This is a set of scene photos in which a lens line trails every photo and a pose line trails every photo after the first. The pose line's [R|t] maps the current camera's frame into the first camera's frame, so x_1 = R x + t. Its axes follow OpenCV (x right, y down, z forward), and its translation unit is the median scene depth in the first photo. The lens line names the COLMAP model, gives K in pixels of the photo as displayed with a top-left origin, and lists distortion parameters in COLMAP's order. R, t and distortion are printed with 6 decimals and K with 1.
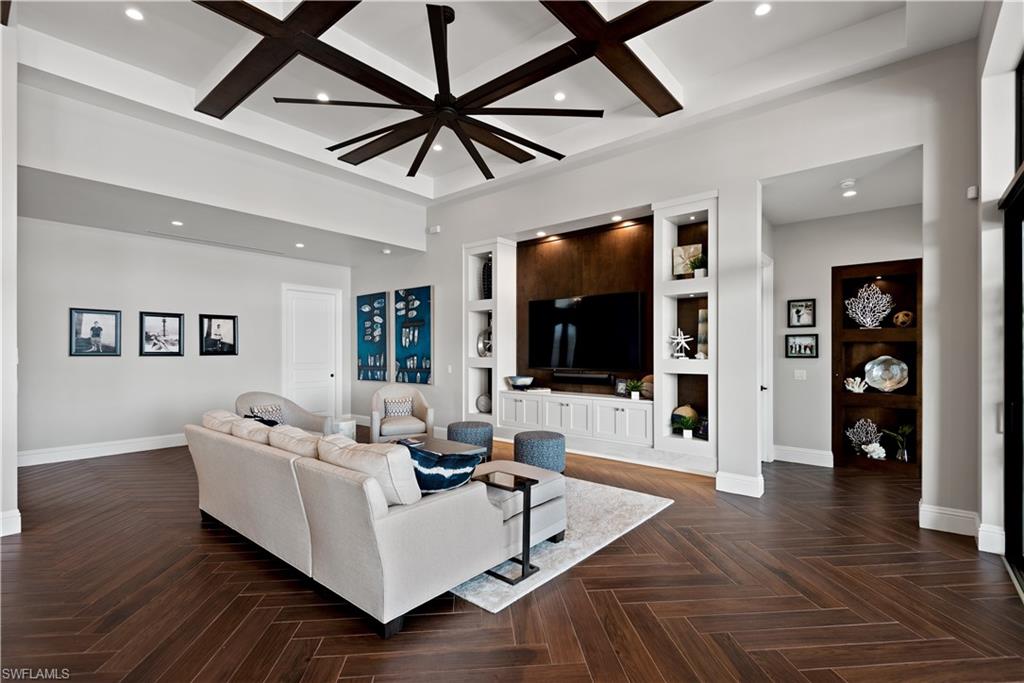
lens RADIAL K [[451.0, 0, 514.6], [0, 451.0, 345.9], [0, 0, 1]] dist [0.018007, -0.004725]
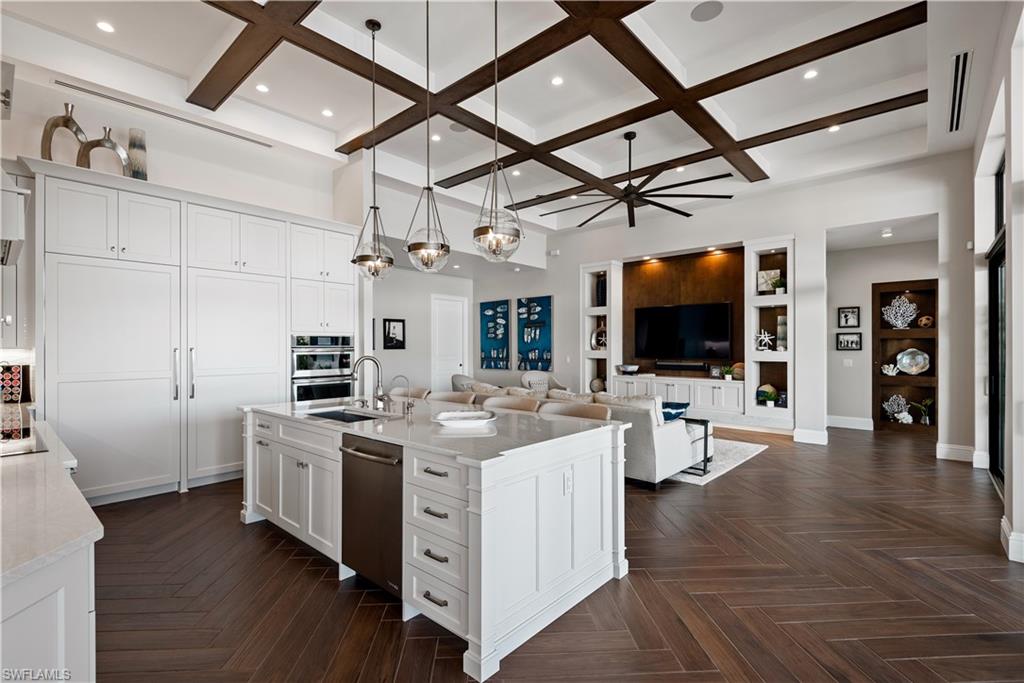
lens RADIAL K [[446.6, 0, 512.0], [0, 446.6, 341.5], [0, 0, 1]] dist [0.001422, -0.000299]
pose [[0.999249, -0.002295, -0.038686, -0.327586], [0.002374, 0.999995, 0.001987, -0.005032], [0.038681, -0.002077, 0.999249, -0.379437]]
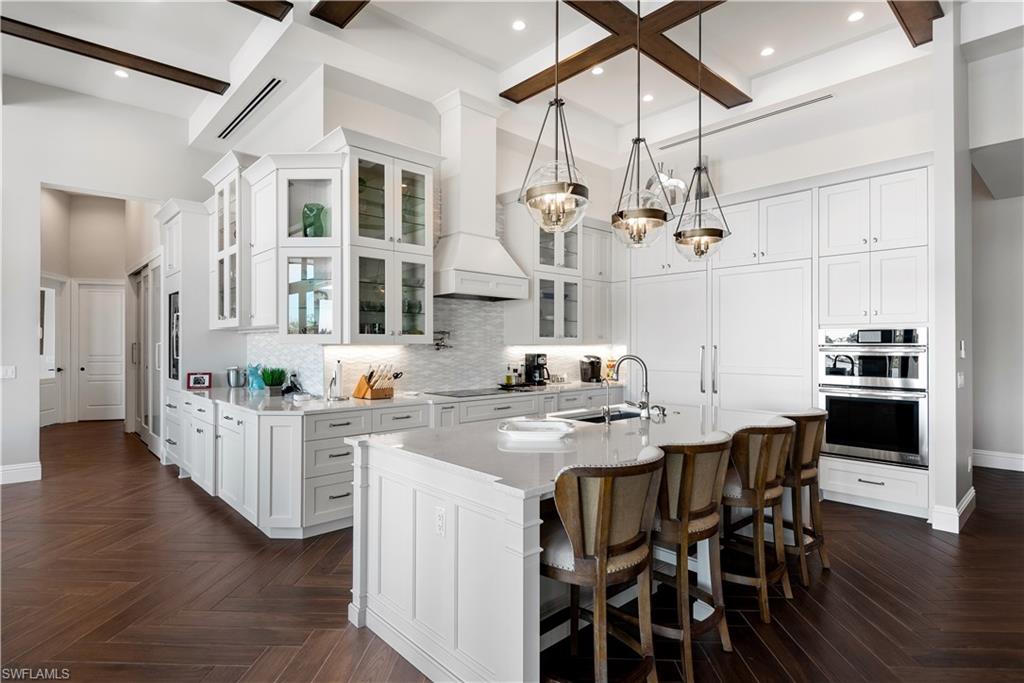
lens RADIAL K [[541.9, 0, 512.0], [0, 541.9, 341.5], [0, 0, 1]] dist [0.000753, 0.000060]
pose [[-0.139574, -0.003144, -0.990207, 0.945915], [0.008925, 0.999950, -0.004433, 0.012780], [0.990171, -0.009457, -0.139539, 1.092241]]
